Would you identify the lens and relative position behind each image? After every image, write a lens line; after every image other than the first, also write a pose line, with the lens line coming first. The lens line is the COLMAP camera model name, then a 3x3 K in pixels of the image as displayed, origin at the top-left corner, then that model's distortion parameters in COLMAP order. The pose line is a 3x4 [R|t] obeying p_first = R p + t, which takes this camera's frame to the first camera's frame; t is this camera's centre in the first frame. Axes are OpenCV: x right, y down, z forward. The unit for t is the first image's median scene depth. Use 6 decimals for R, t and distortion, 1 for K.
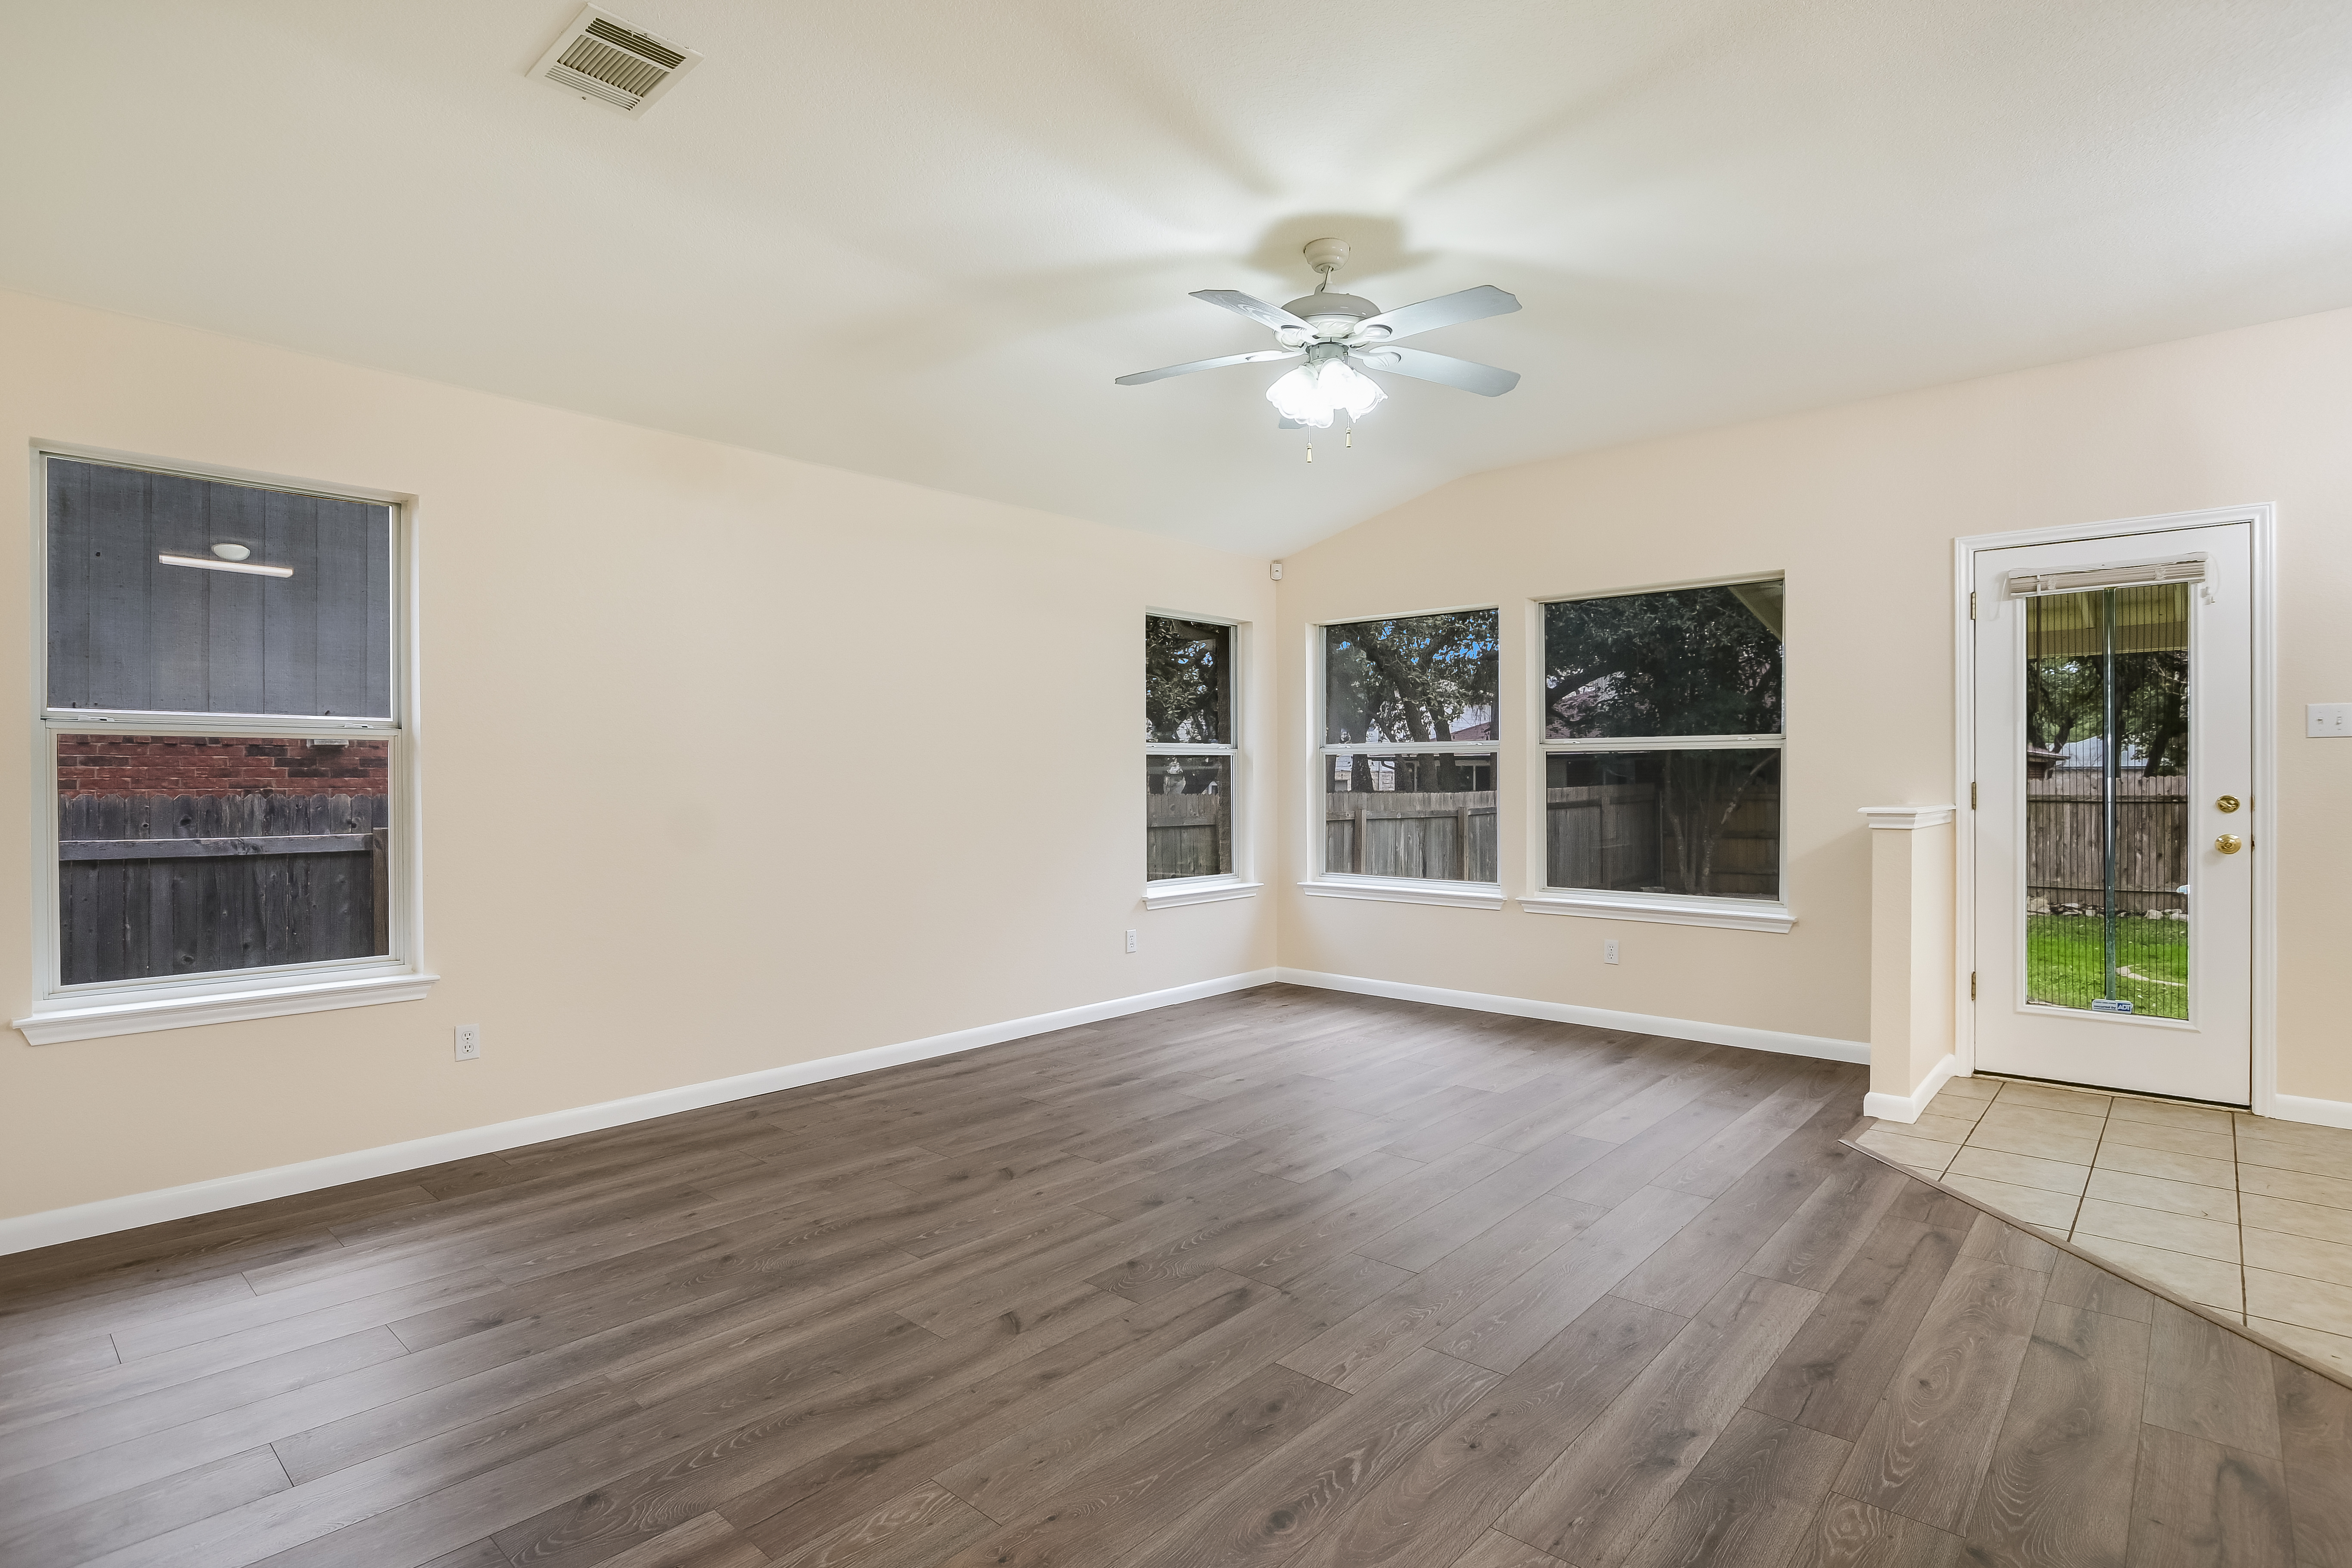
lens RADIAL K [[1162.0, 0, 1185.5], [0, 1162.0, 779.6], [0, 0, 1]] dist [-0.013819, 0.004060]
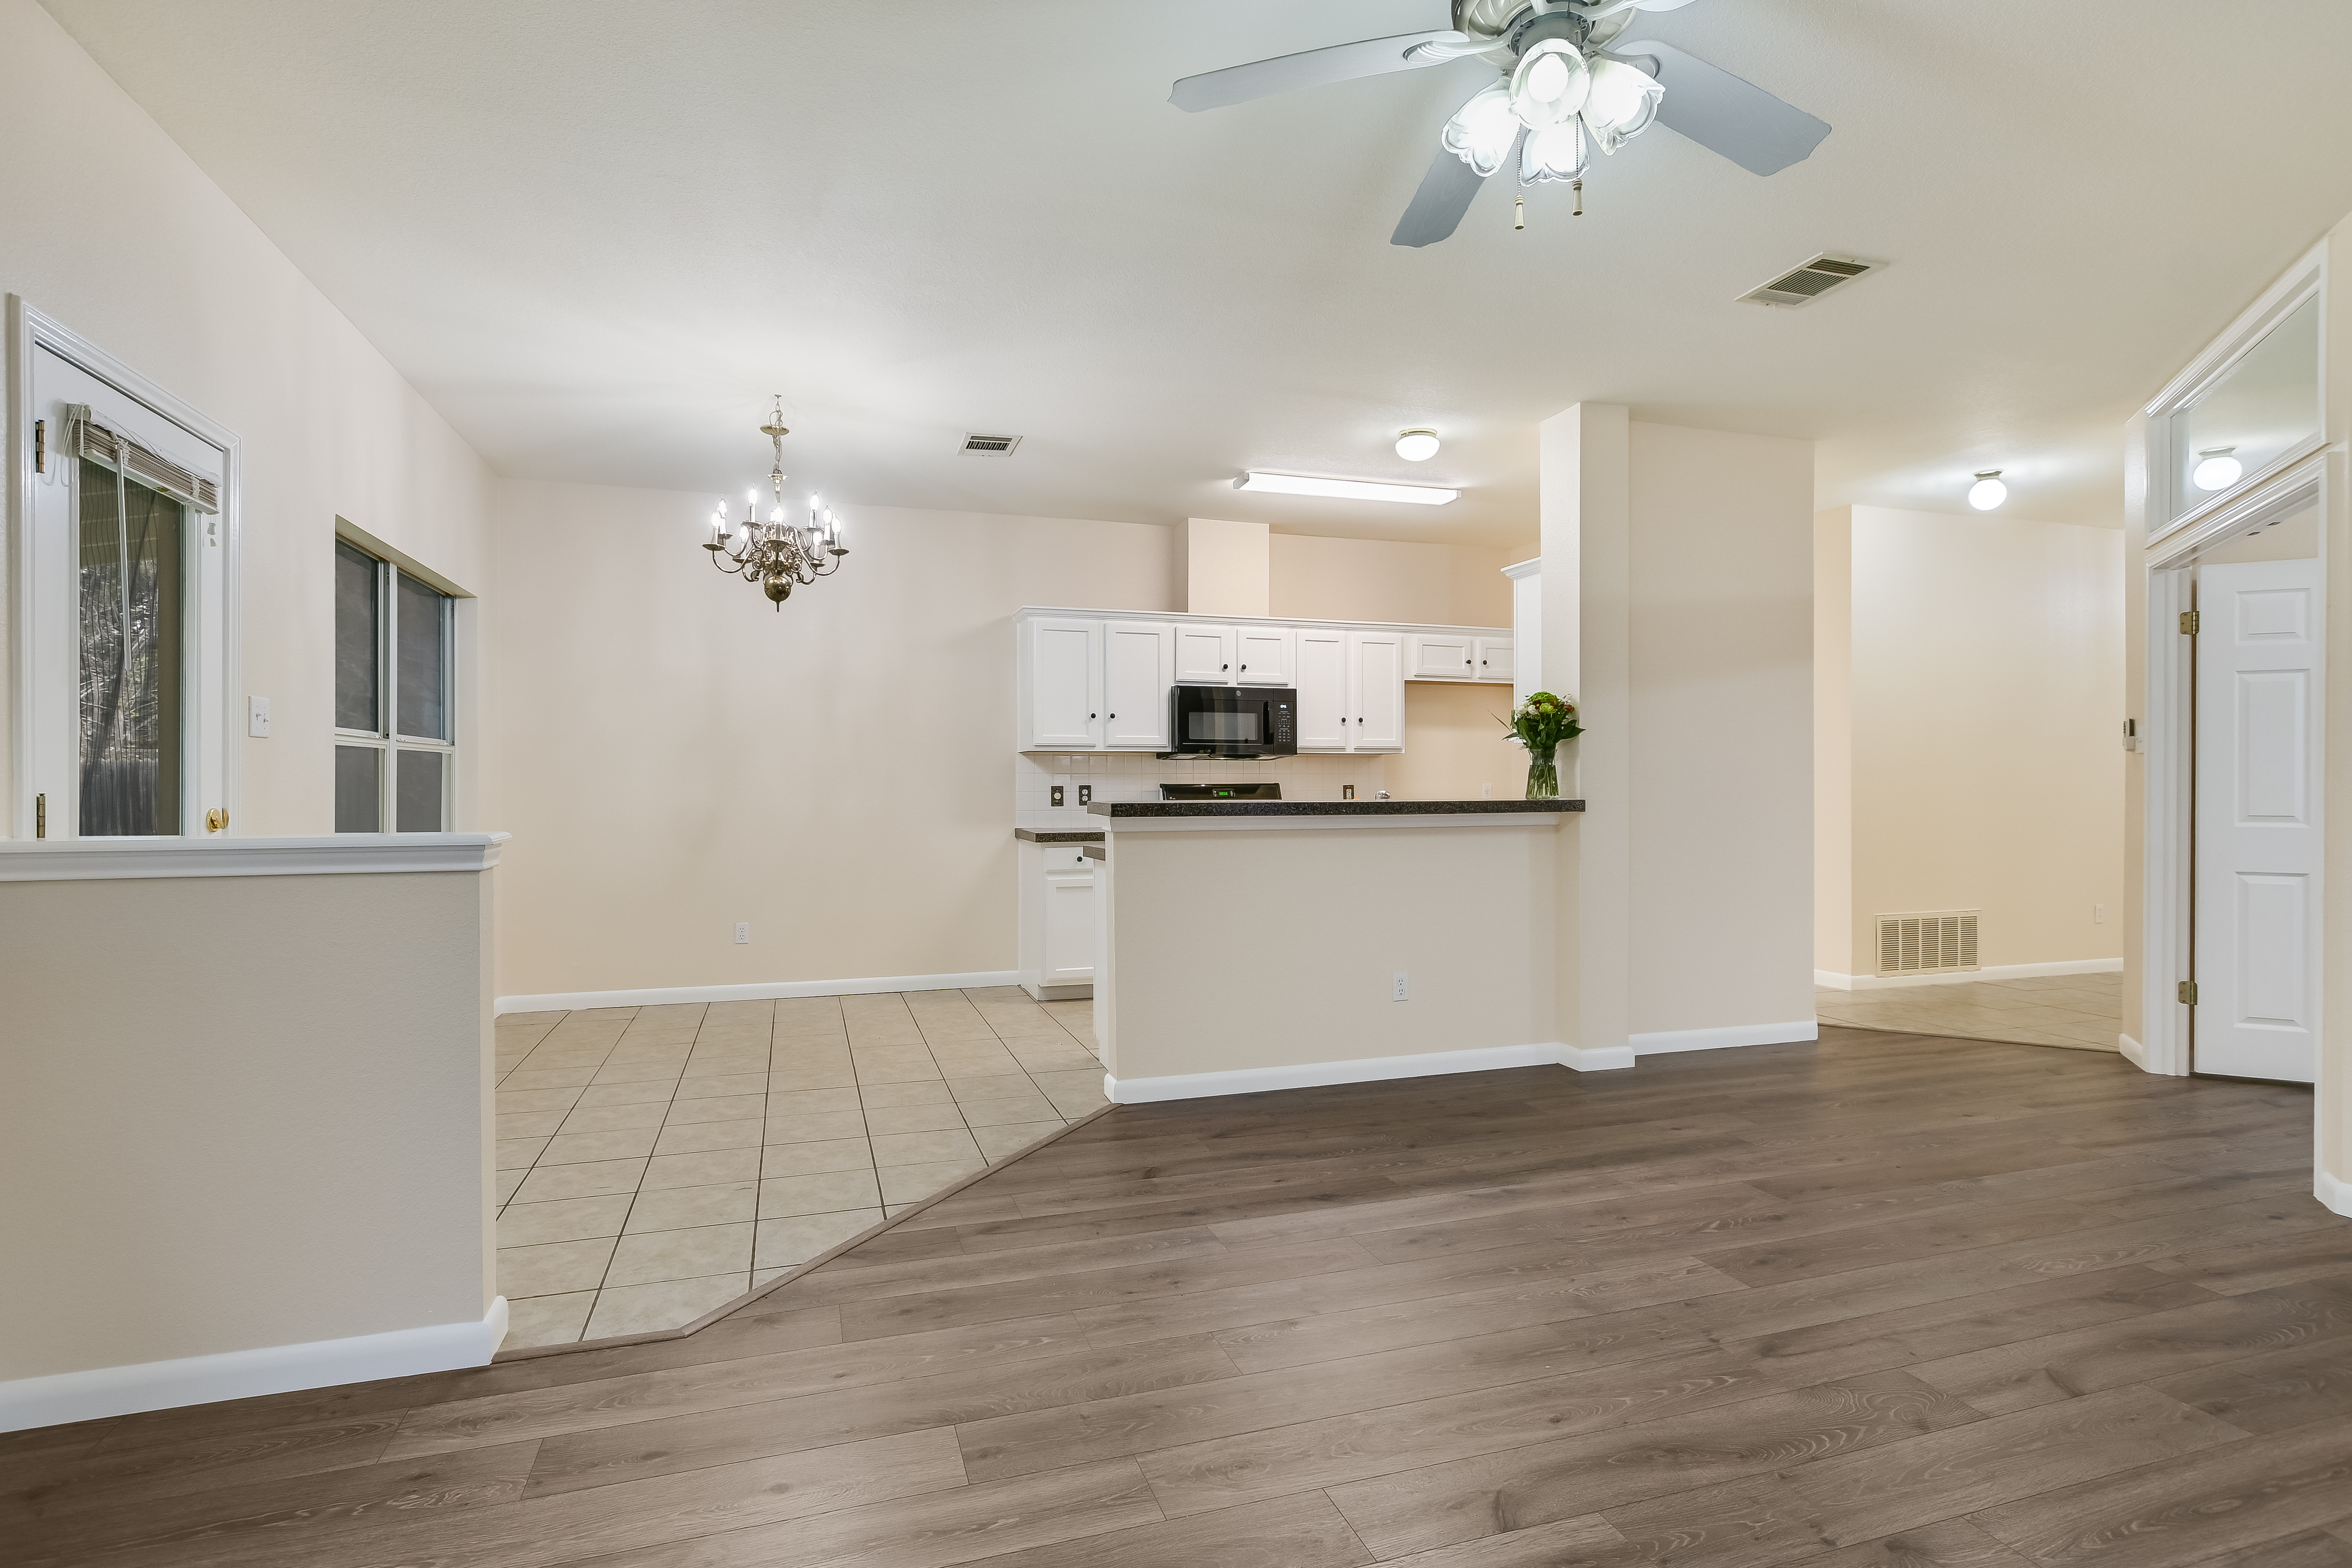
lens RADIAL K [[1162.0, 0, 1159.2], [0, 1162.0, 787.9], [0, 0, 1]] dist [-0.013819, 0.004060]
pose [[-0.860569, 0.001702, 0.509331, -0.001541], [0.004862, 0.999976, 0.004874, -0.000497], [-0.509311, 0.006671, -0.860557, 1.391693]]
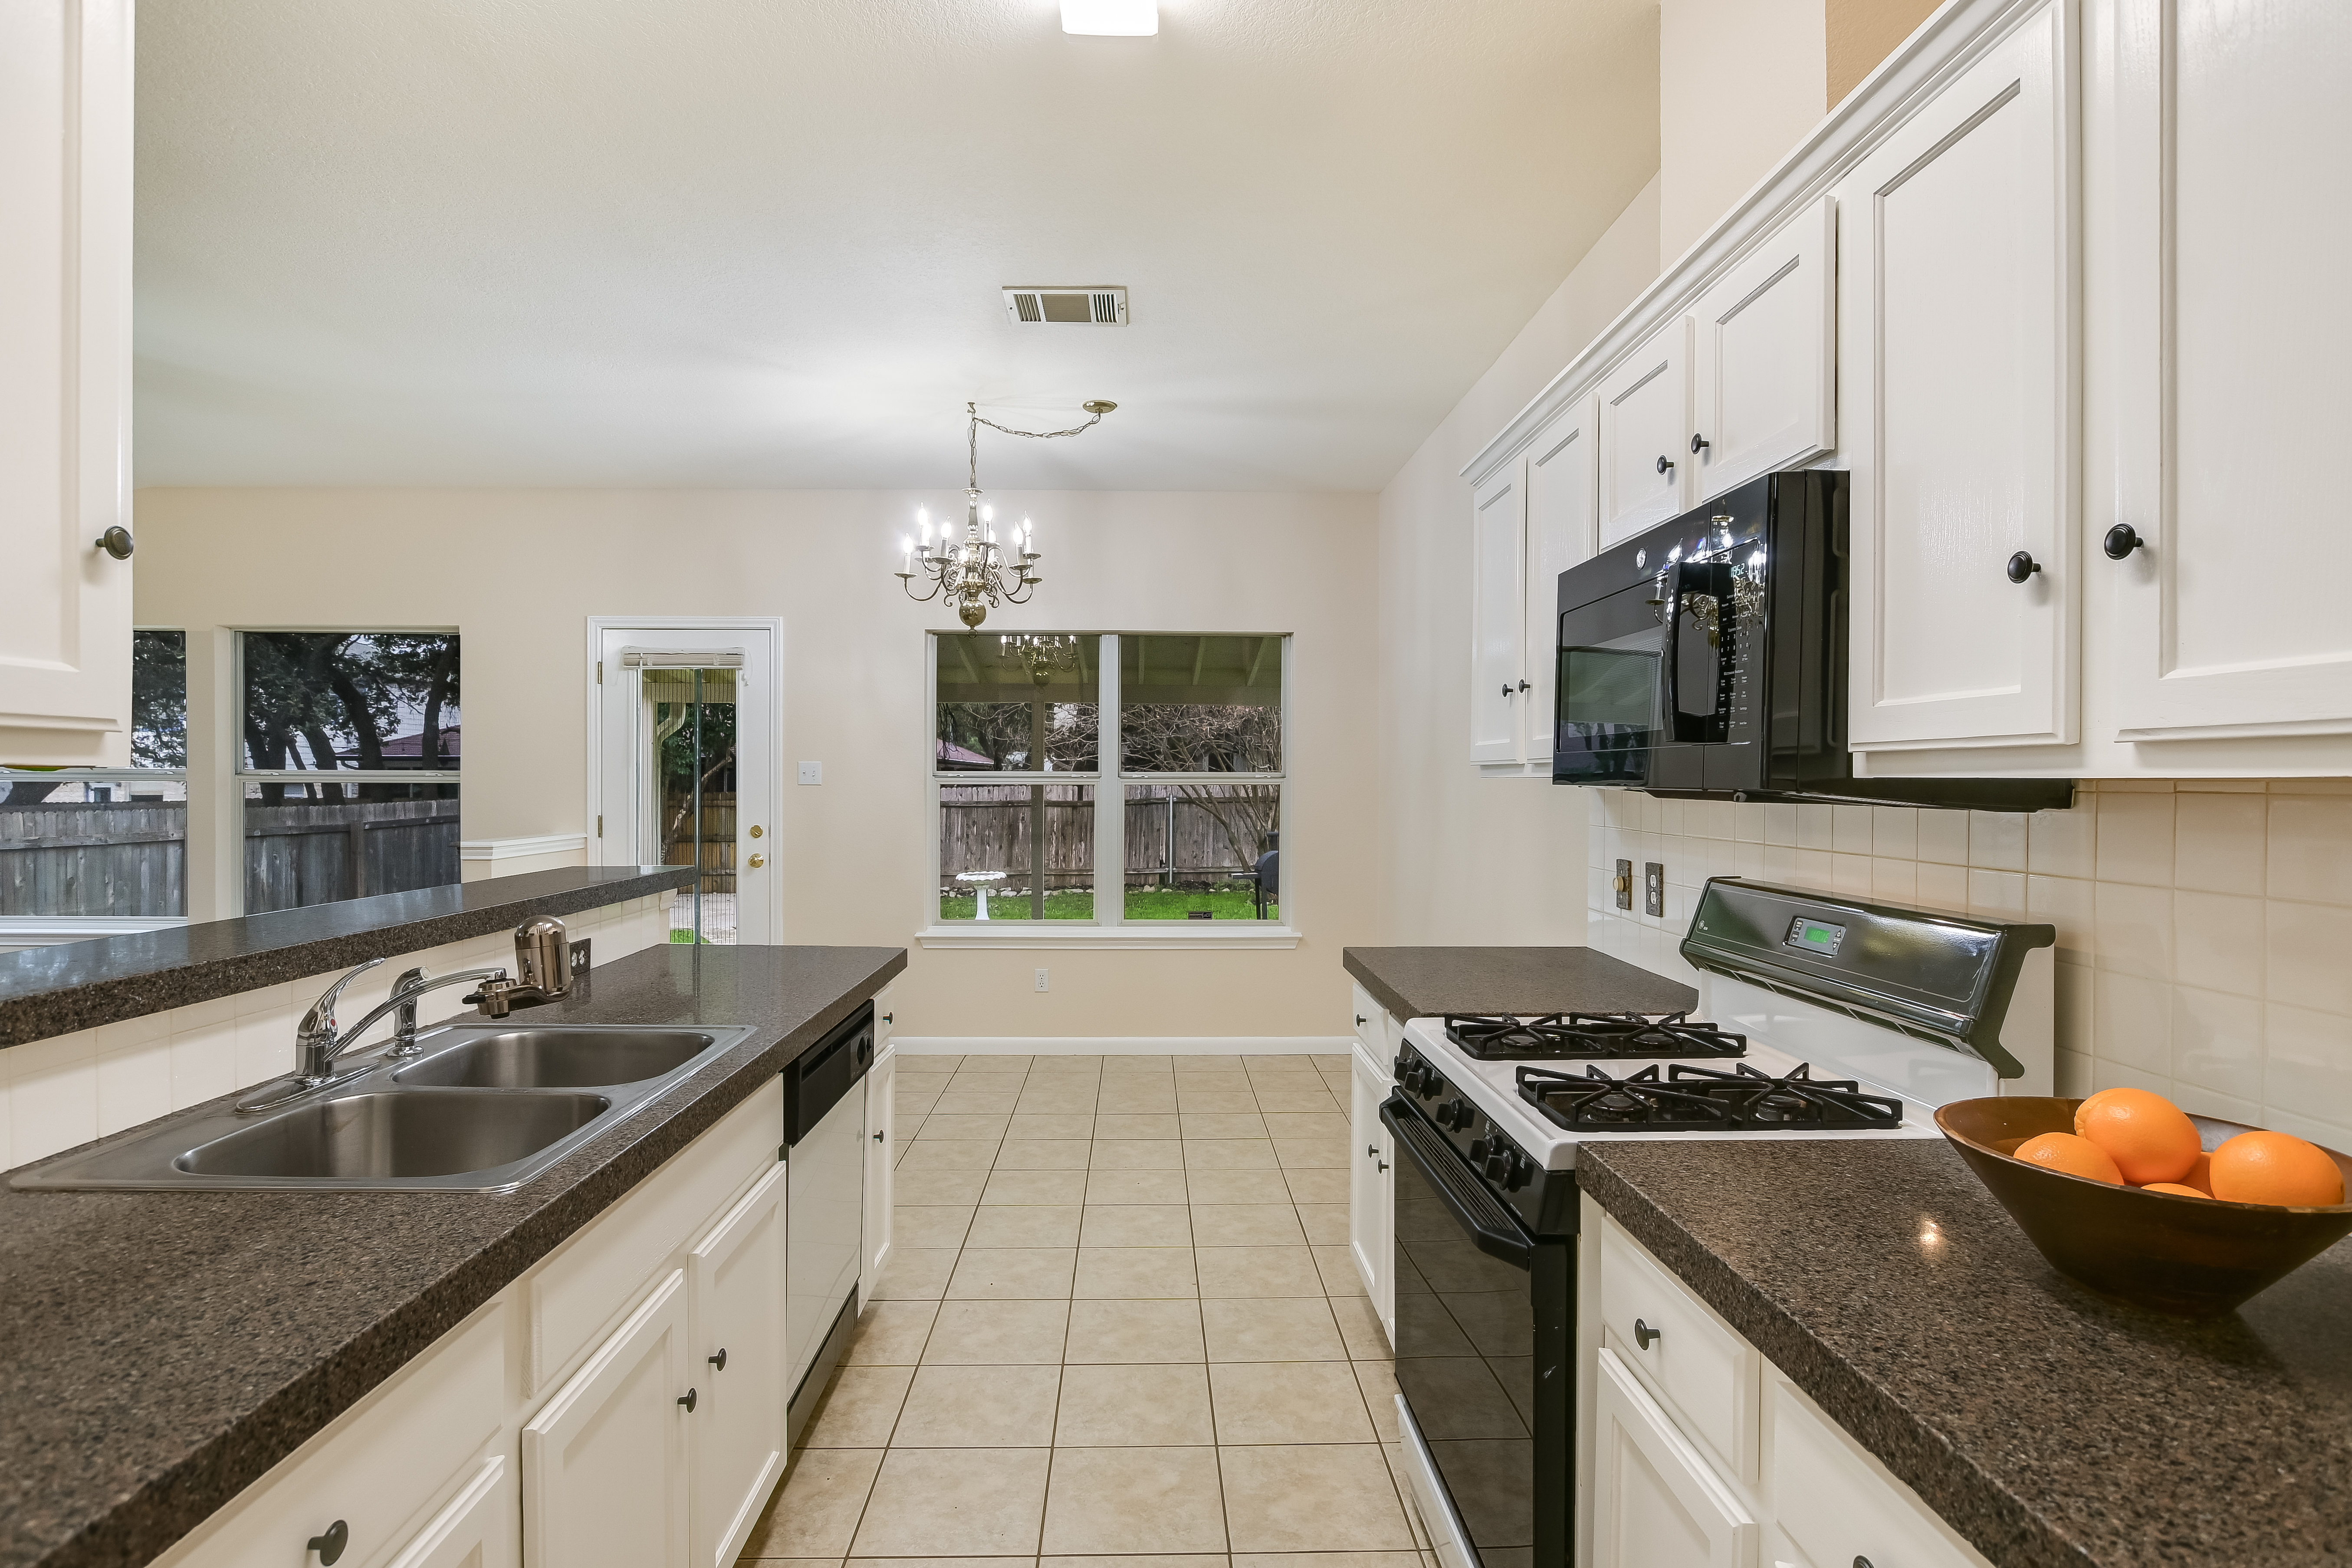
lens RADIAL K [[1162.1, 0, 1159.9], [0, 1162.1, 779.1], [0, 0, 1]] dist [-0.013819, 0.004060]
pose [[0.728795, 0.003405, 0.684723, 0.317359], [-0.004400, 0.999990, -0.000290, -0.045384], [-0.684718, -0.002801, 0.728803, -0.362321]]
